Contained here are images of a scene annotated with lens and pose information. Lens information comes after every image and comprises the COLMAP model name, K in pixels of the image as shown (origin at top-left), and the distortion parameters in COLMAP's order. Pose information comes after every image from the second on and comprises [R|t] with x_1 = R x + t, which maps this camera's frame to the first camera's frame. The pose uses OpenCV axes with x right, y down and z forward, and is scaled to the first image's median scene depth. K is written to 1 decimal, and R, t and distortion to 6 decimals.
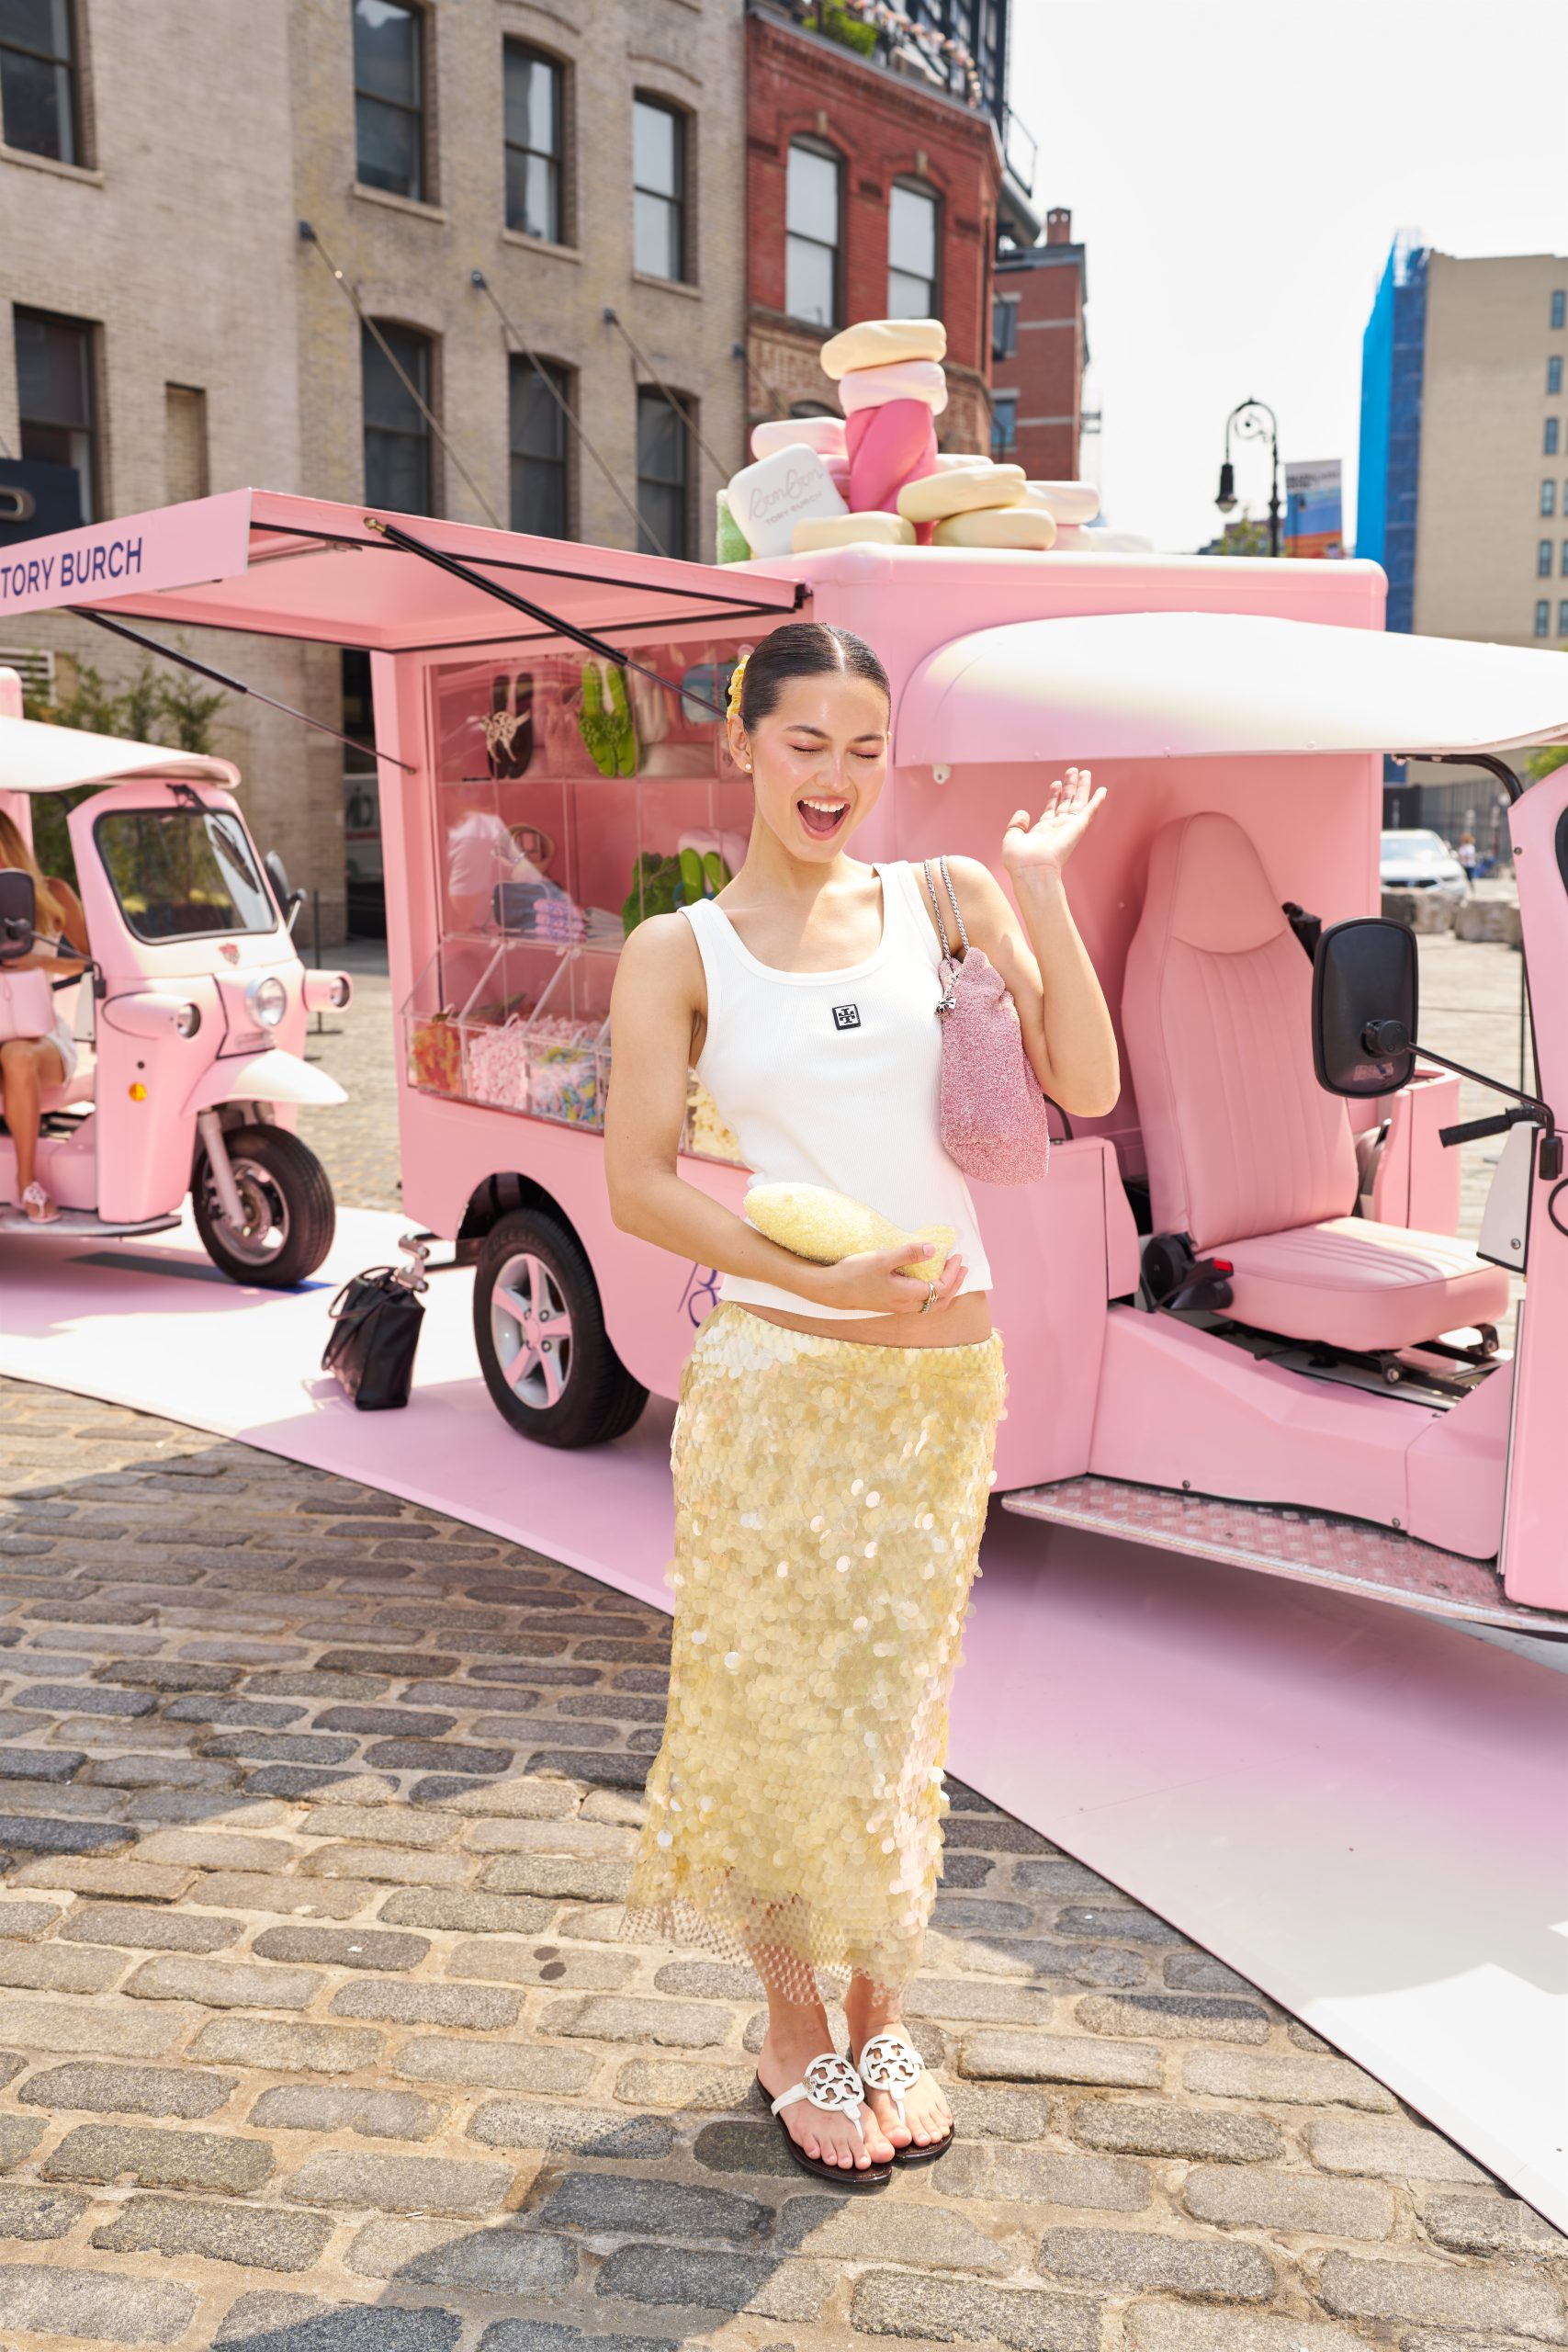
lens RADIAL K [[2110.6, 0, 784.0], [0, 2110.6, 1176.0], [0, 0, 1]] dist [-0.047246, 0.007431]
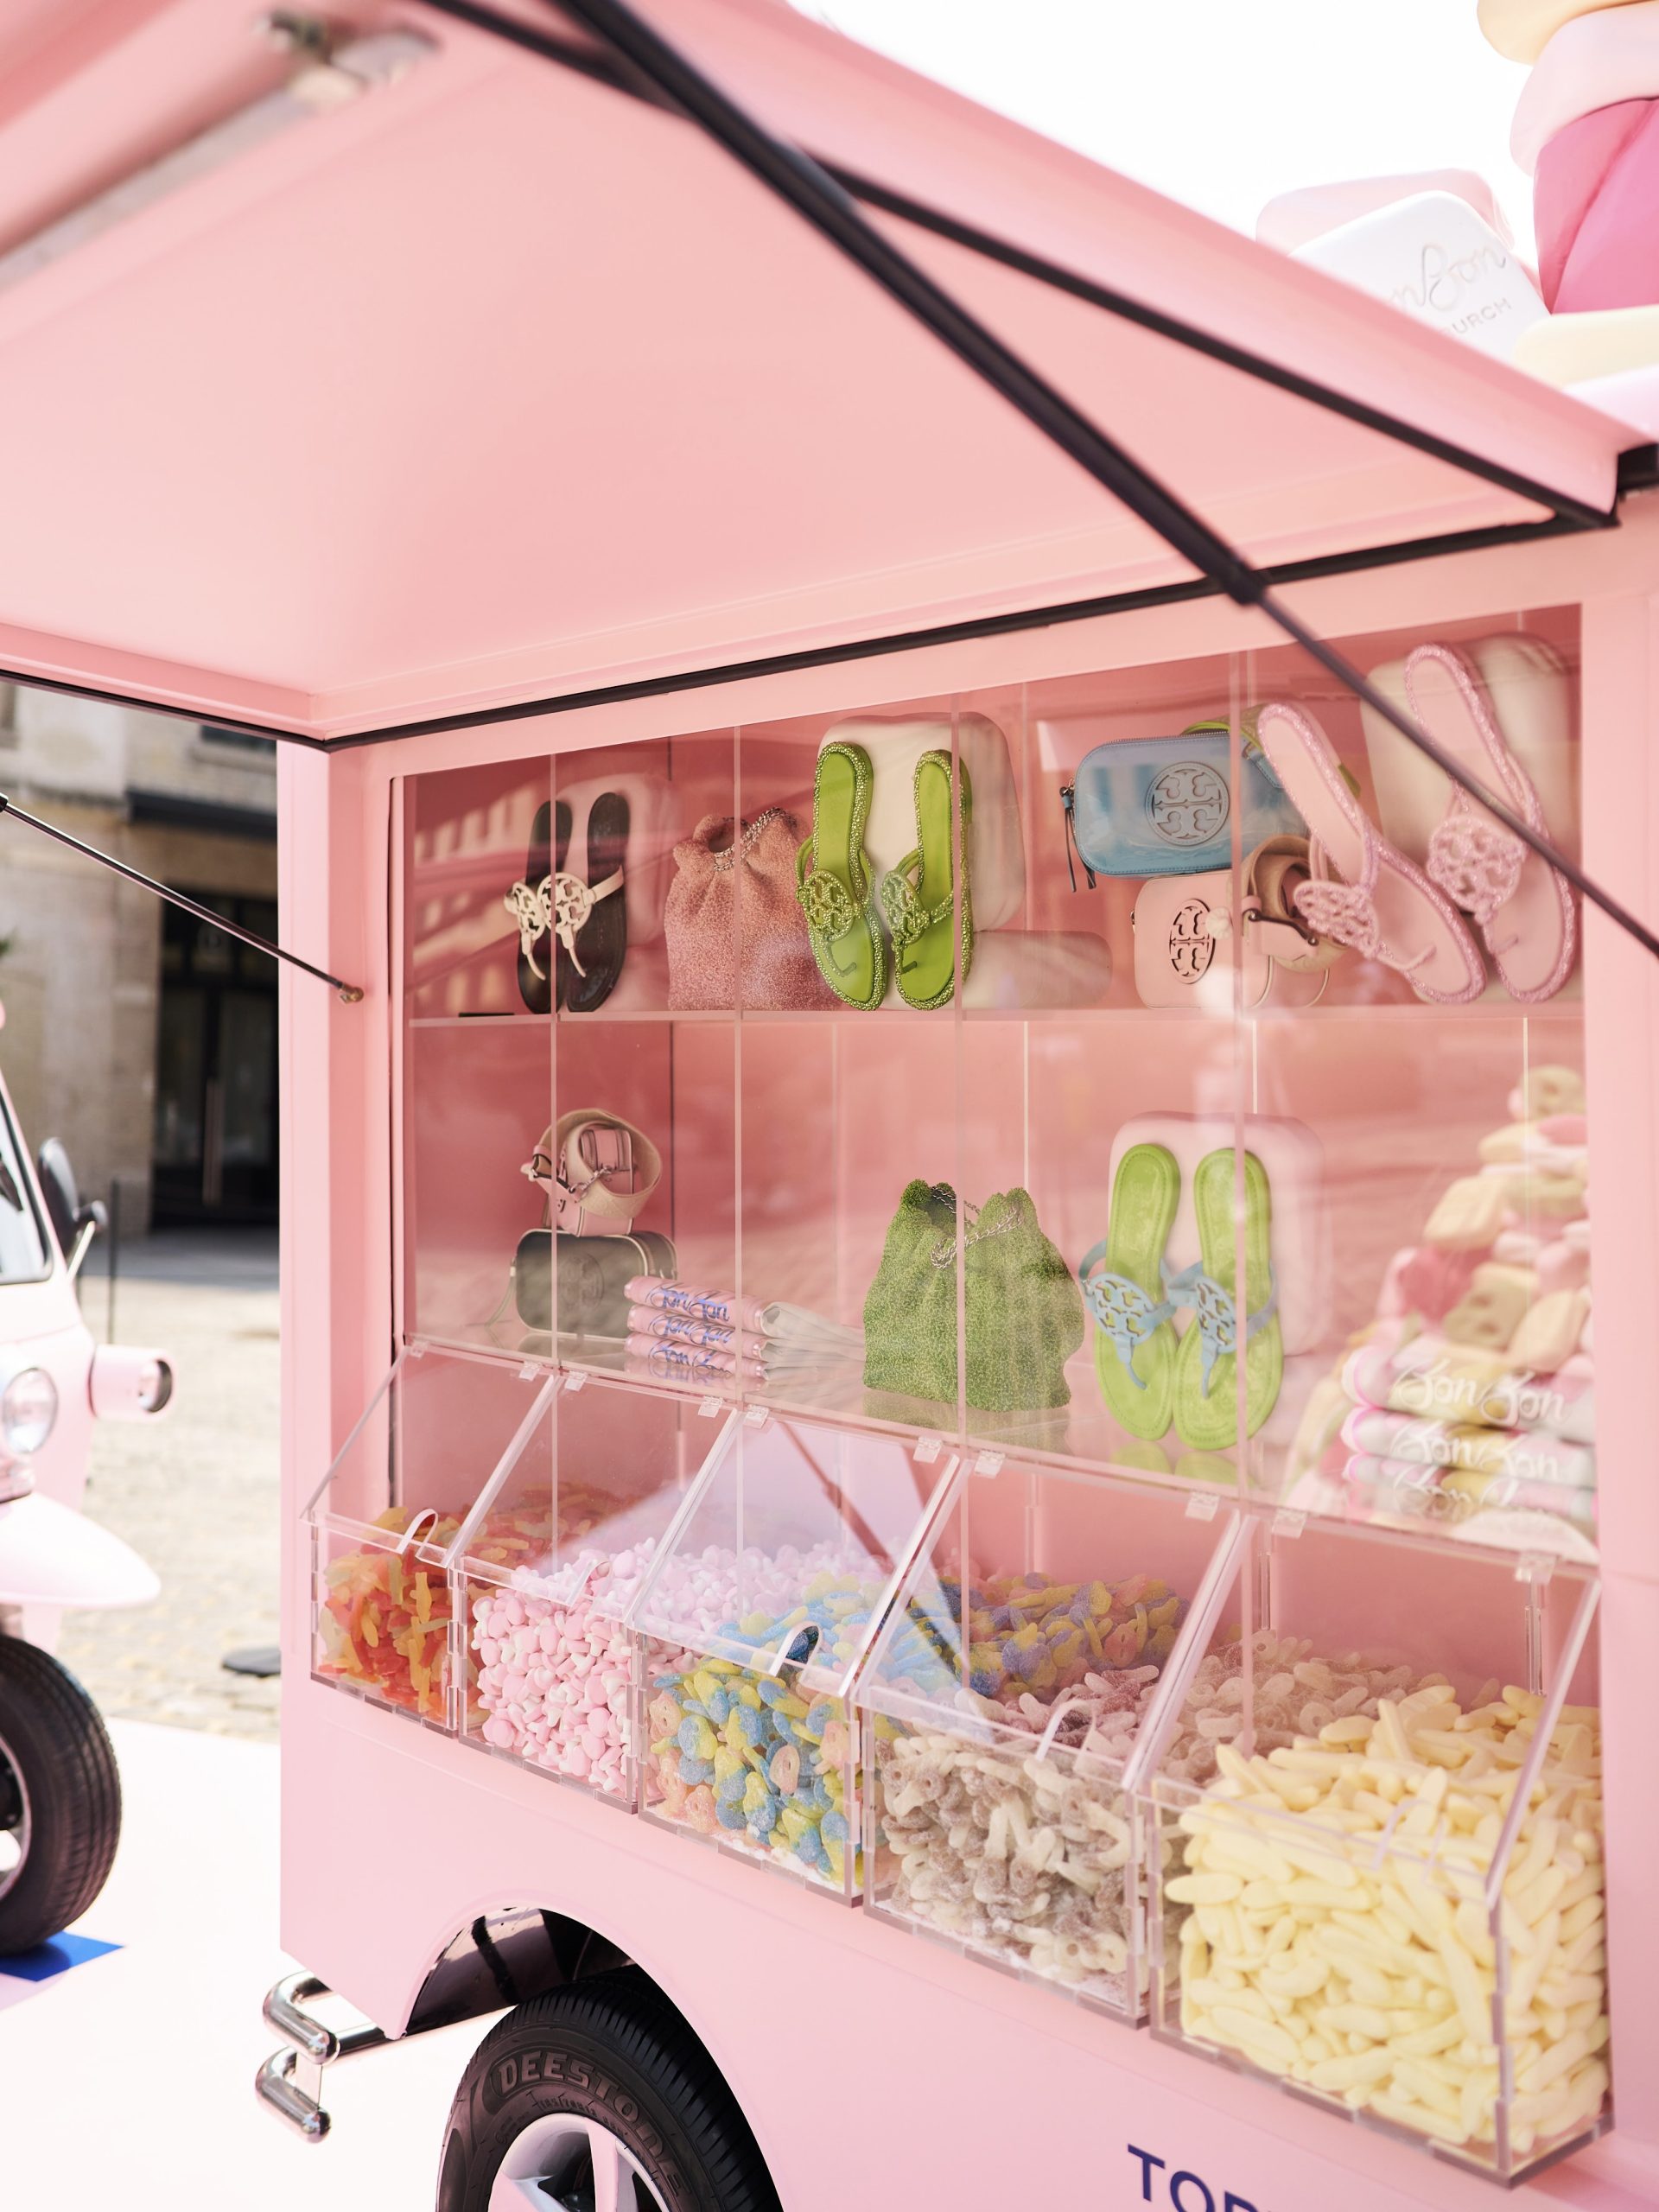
lens RADIAL K [[2330.8, 0, 833.0], [0, 2330.8, 1014.0], [0, 0, 1]] dist [0.012819, 0.011929]
pose [[0.996595, 0.020222, 0.079940, -0.112539], [-0.003639, 0.979304, -0.202364, -0.082746], [-0.082377, 0.201384, 0.976042, 0.484262]]
